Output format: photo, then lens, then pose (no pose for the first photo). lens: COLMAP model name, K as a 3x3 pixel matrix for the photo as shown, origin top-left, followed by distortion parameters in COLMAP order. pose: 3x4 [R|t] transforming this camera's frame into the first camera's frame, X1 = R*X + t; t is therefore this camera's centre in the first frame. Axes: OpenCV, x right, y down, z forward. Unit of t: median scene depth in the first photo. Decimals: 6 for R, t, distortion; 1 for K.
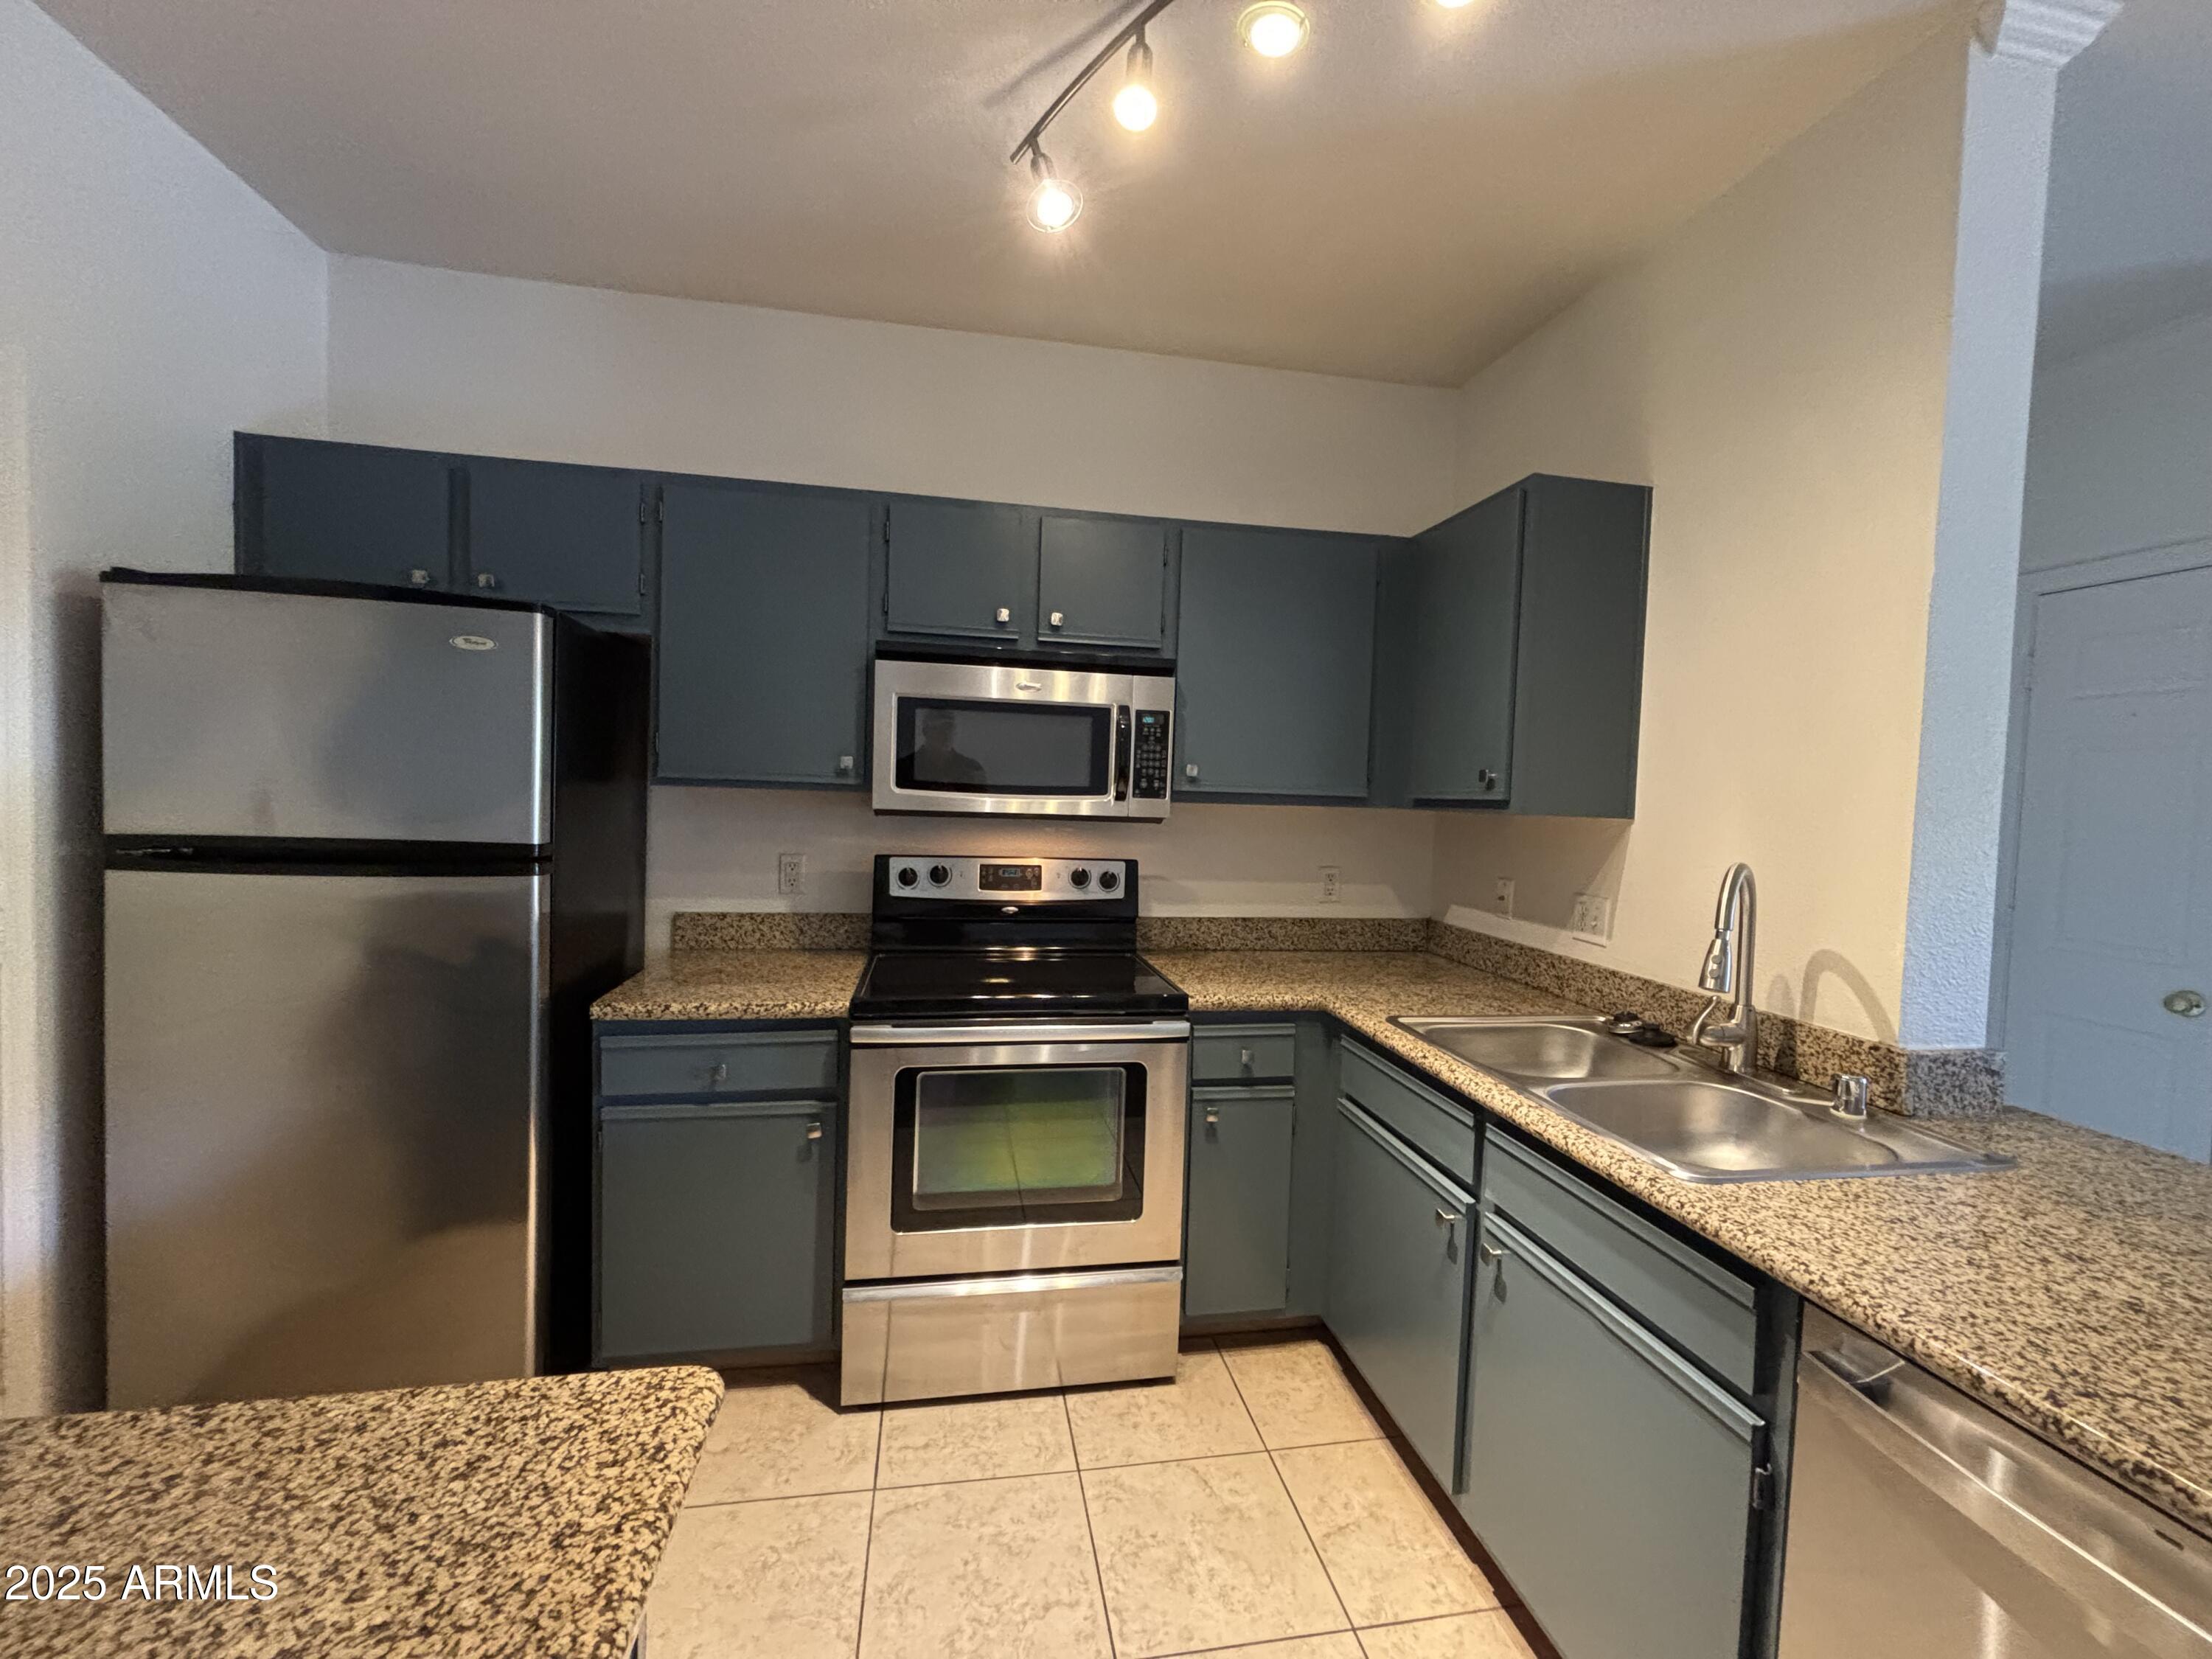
lens RADIAL K [[889.5, 0, 1096.9], [0, 889.5, 821.2], [0, 0, 1]] dist [-0.000211, 0.000168]
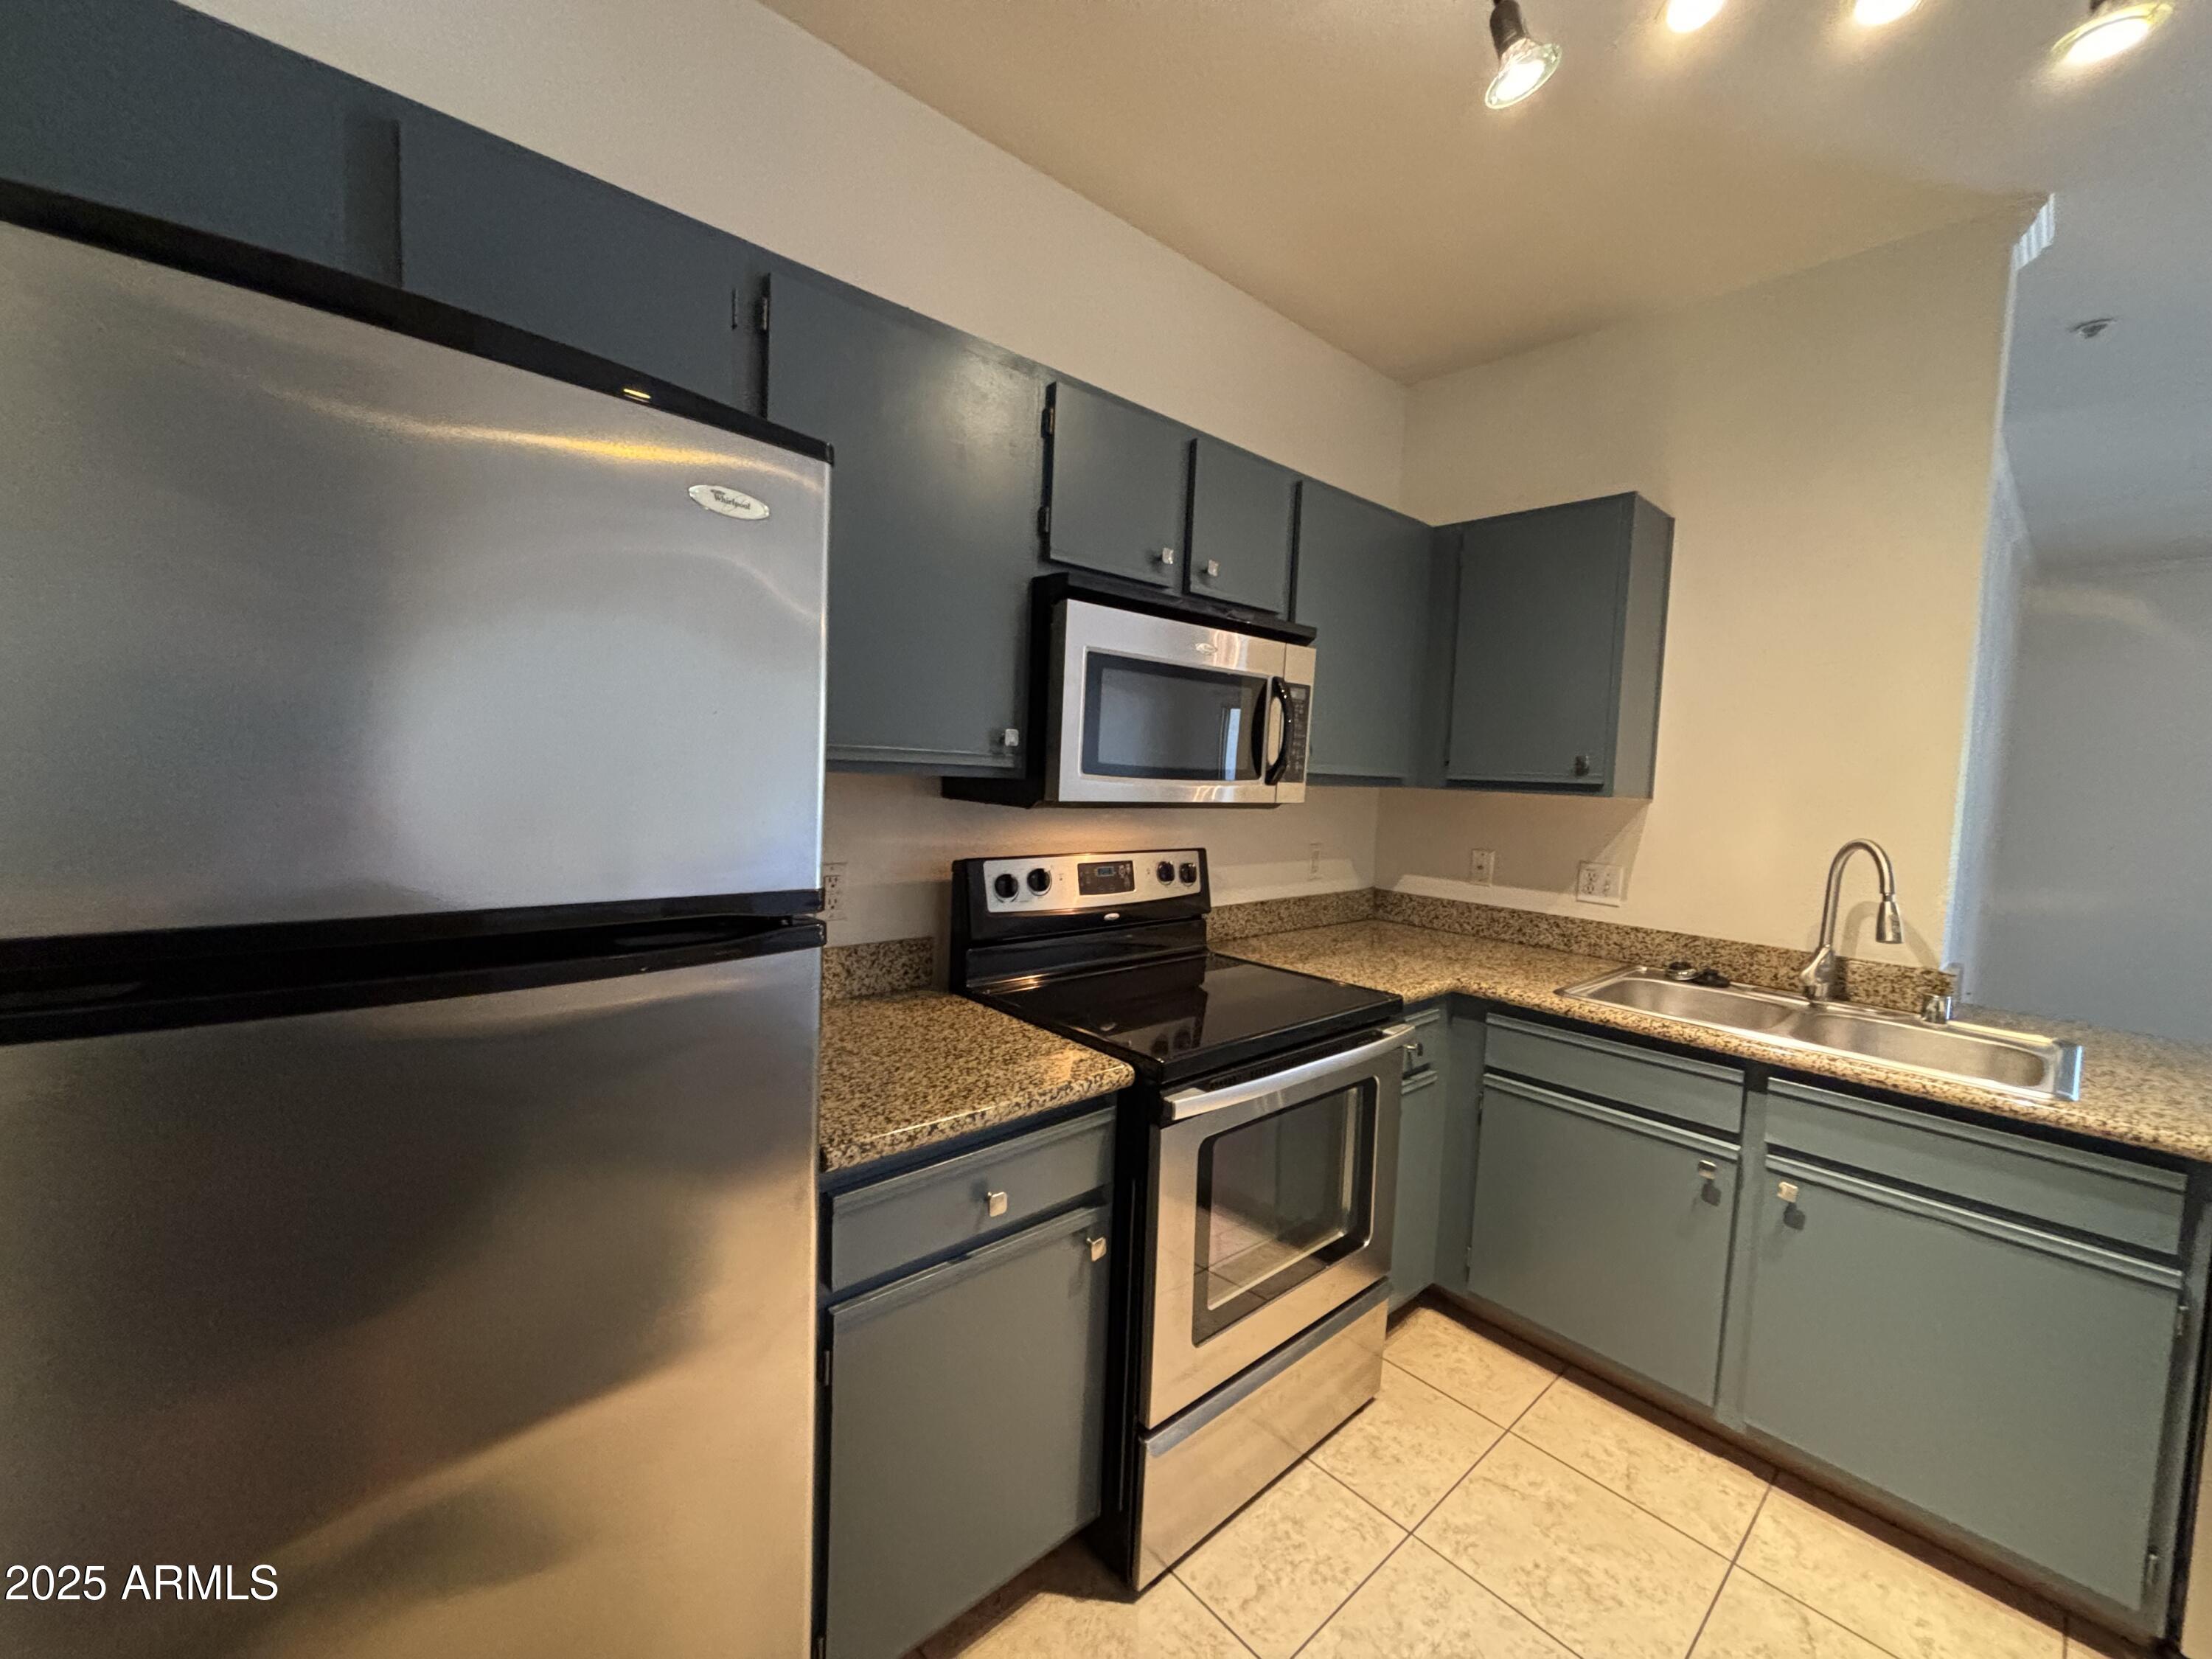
lens RADIAL K [[889.5, 0, 1091.8], [0, 889.5, 822.6], [0, 0, 1]] dist [-0.000211, 0.000168]
pose [[0.853789, -0.032100, 0.519629, -0.595025], [0.007018, 0.998716, 0.050165, -0.032017], [-0.520572, -0.039184, 0.852918, 0.340044]]
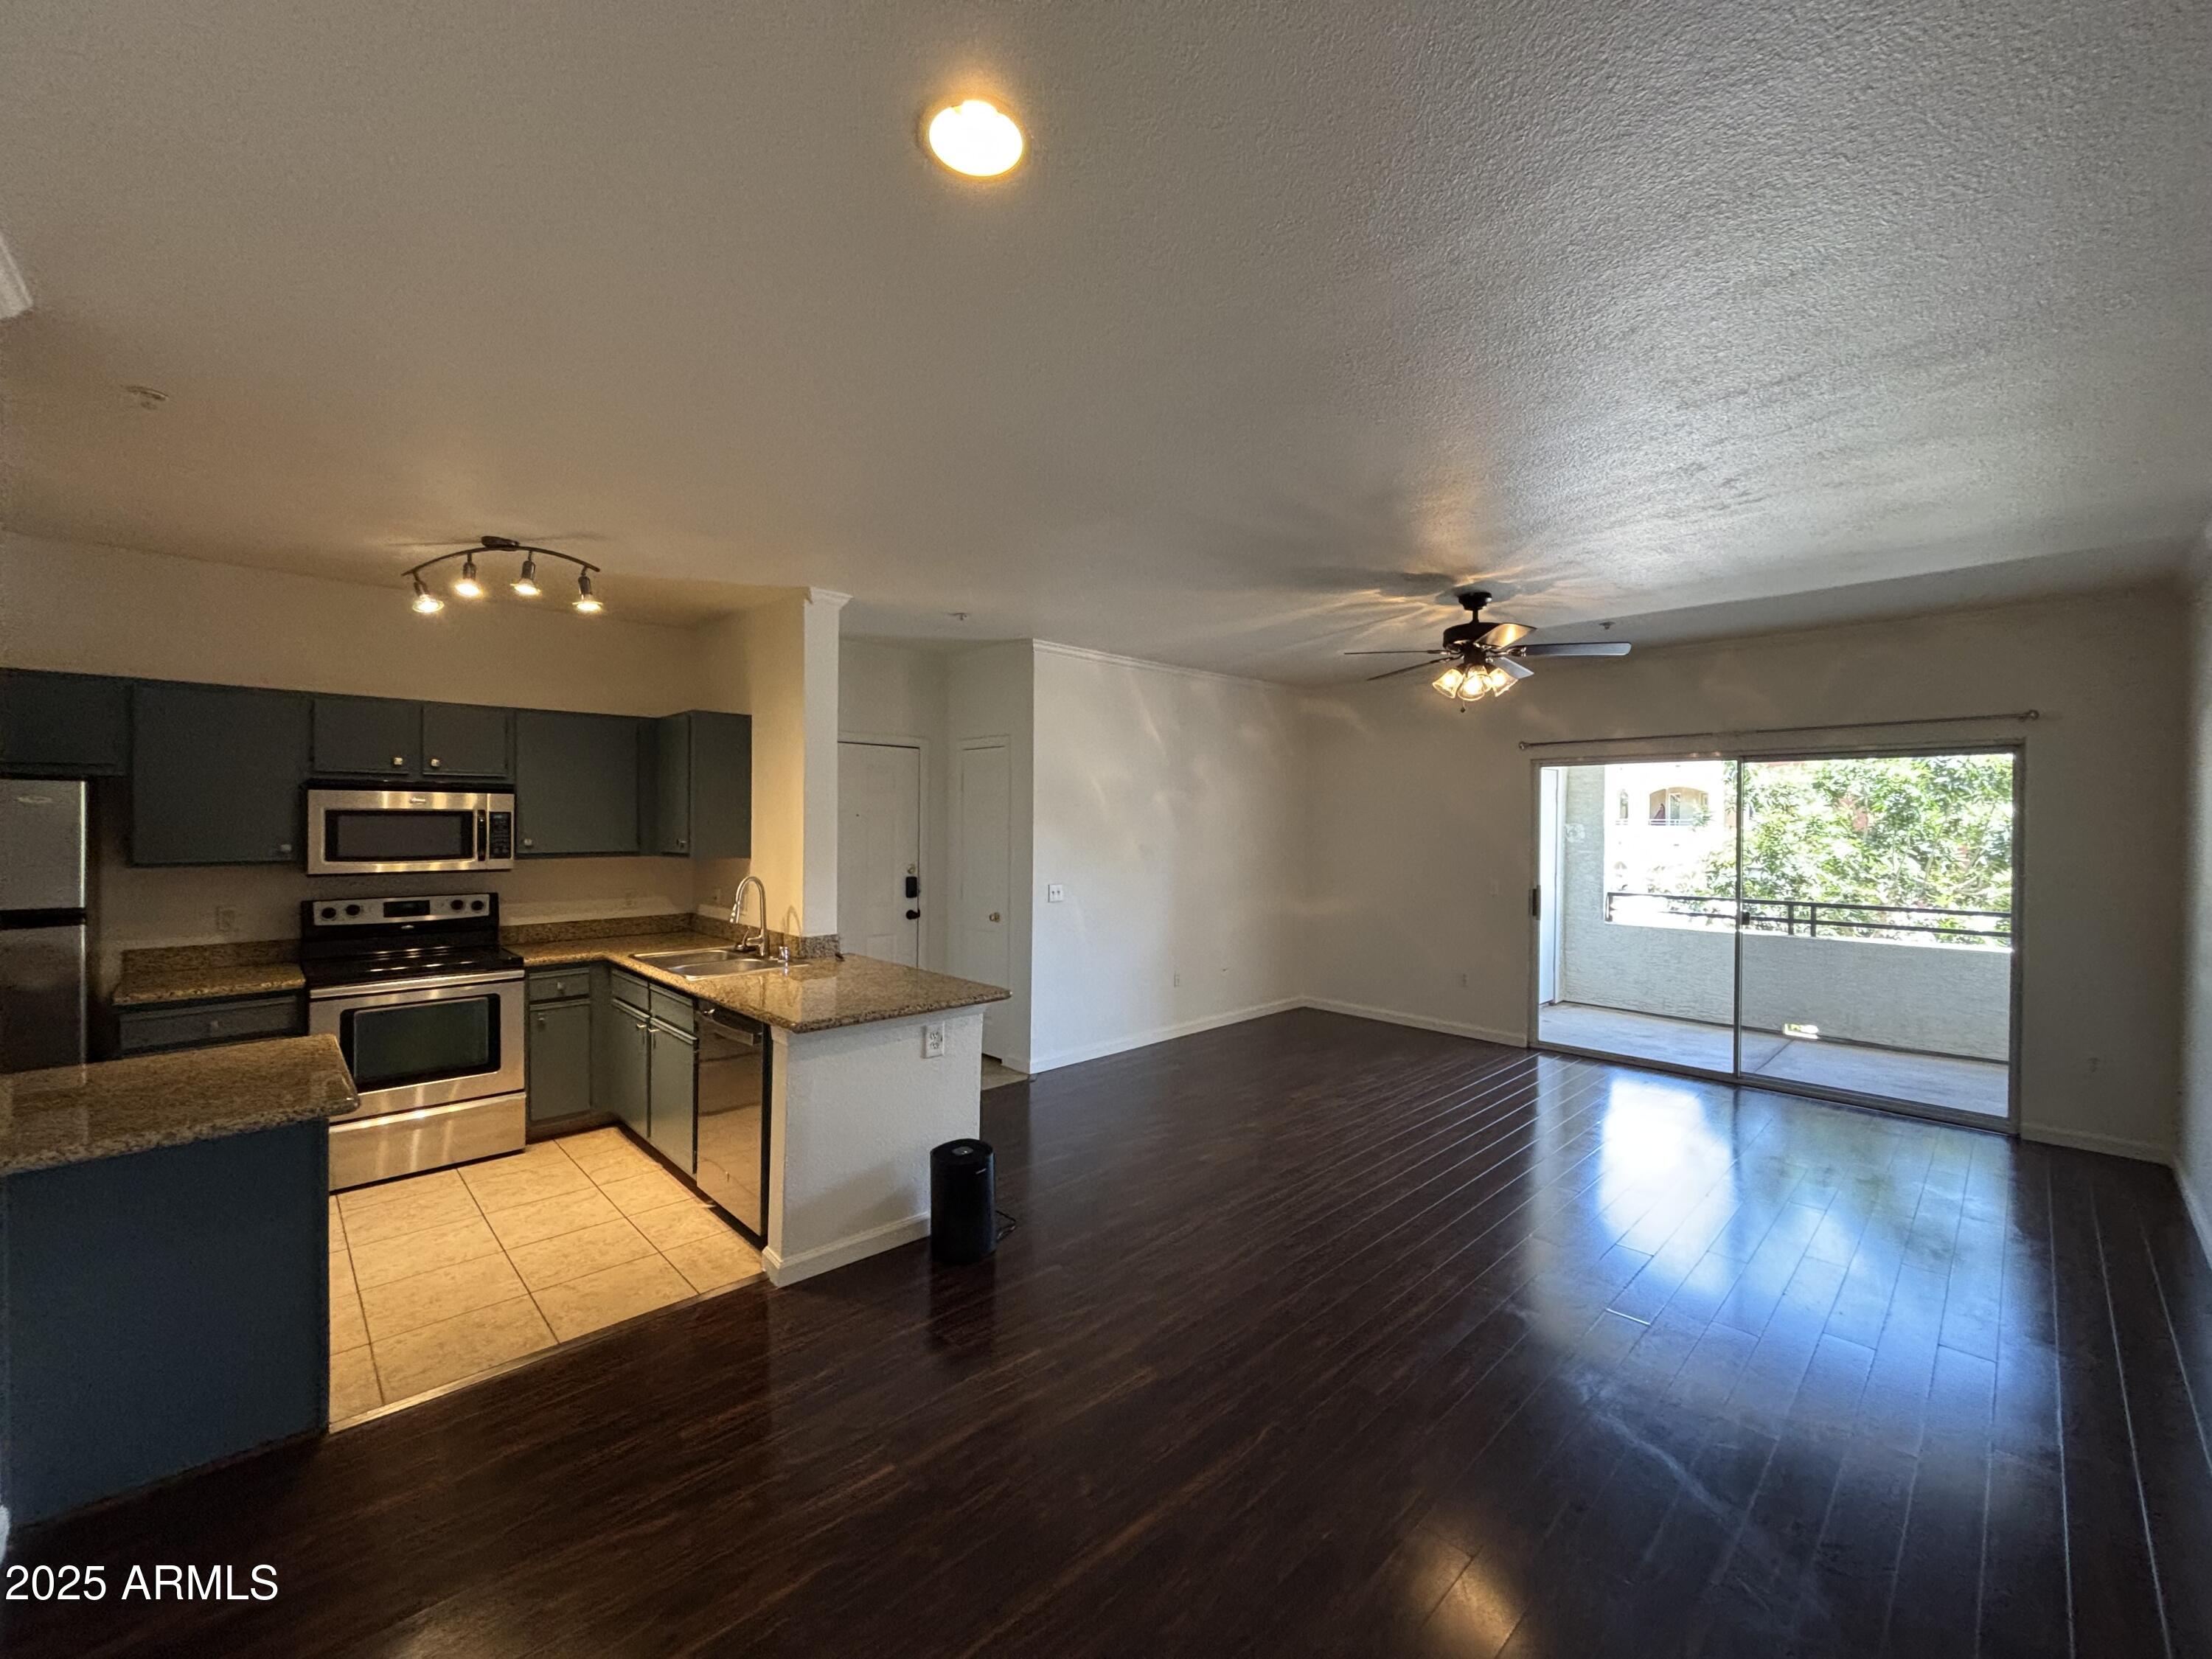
lens RADIAL K [[889.5, 0, 1097.6], [0, 889.5, 826.4], [0, 0, 1]] dist [-0.000211, 0.000168]
pose [[0.827991, -0.032198, 0.559817, 0.054626], [0.040445, 0.999179, -0.002352, -0.039674], [-0.559281, 0.024589, 0.828613, -1.279112]]
